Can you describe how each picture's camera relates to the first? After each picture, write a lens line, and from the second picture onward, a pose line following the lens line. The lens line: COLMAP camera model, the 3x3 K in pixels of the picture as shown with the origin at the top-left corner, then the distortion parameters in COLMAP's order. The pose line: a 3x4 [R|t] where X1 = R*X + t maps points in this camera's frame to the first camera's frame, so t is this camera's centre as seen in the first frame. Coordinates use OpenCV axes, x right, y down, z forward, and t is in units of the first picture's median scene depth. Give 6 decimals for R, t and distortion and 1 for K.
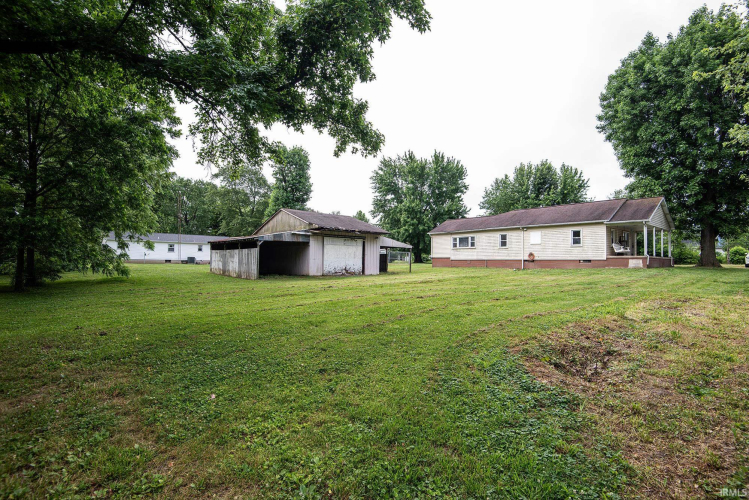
lens RADIAL K [[384.9, 0, 378.2], [0, 384.9, 255.8], [0, 0, 1]] dist [-0.029504, -0.003341]
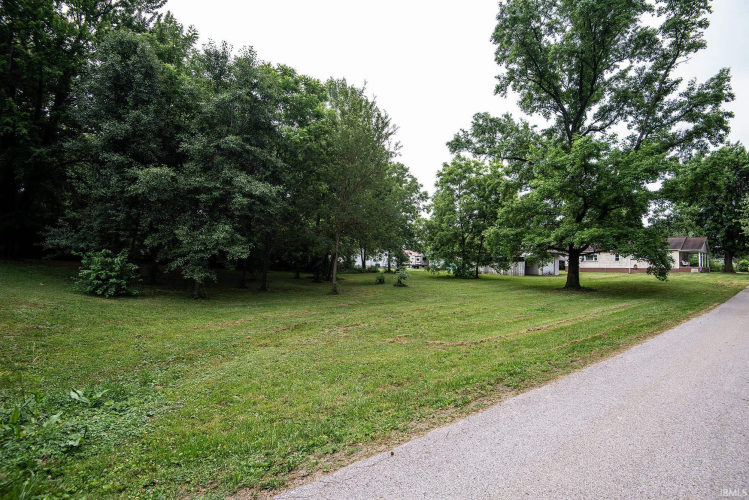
lens RADIAL K [[367.9, 0, 385.1], [0, 367.9, 253.5], [0, 0, 1]] dist [-0.035702, -0.004342]
pose [[0.999539, 0.010192, -0.028605, -0.830942], [-0.010903, 0.999633, -0.024799, -0.004832], [0.028342, 0.025099, 0.999283, -0.866763]]
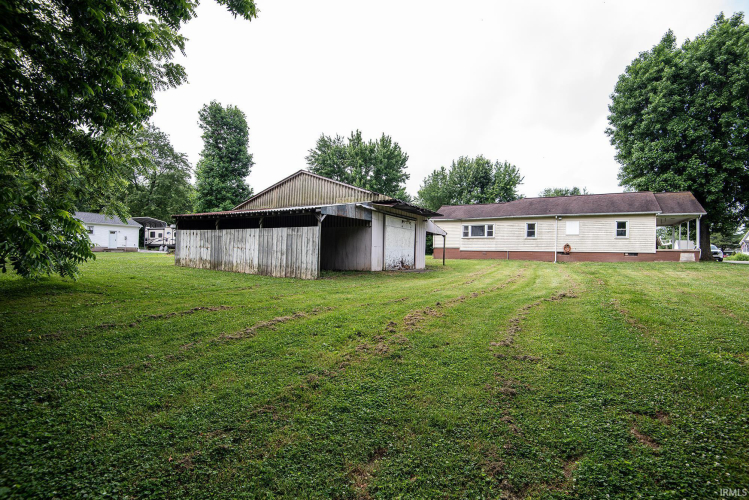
lens RADIAL K [[367.9, 0, 379.4], [0, 367.9, 251.8], [0, 0, 1]] dist [-0.035702, -0.004342]
pose [[0.943165, 0.013060, 0.332069, -0.331878], [-0.017223, 0.999806, 0.009597, 0.009905], [-0.331879, -0.014770, 0.943206, 0.346187]]
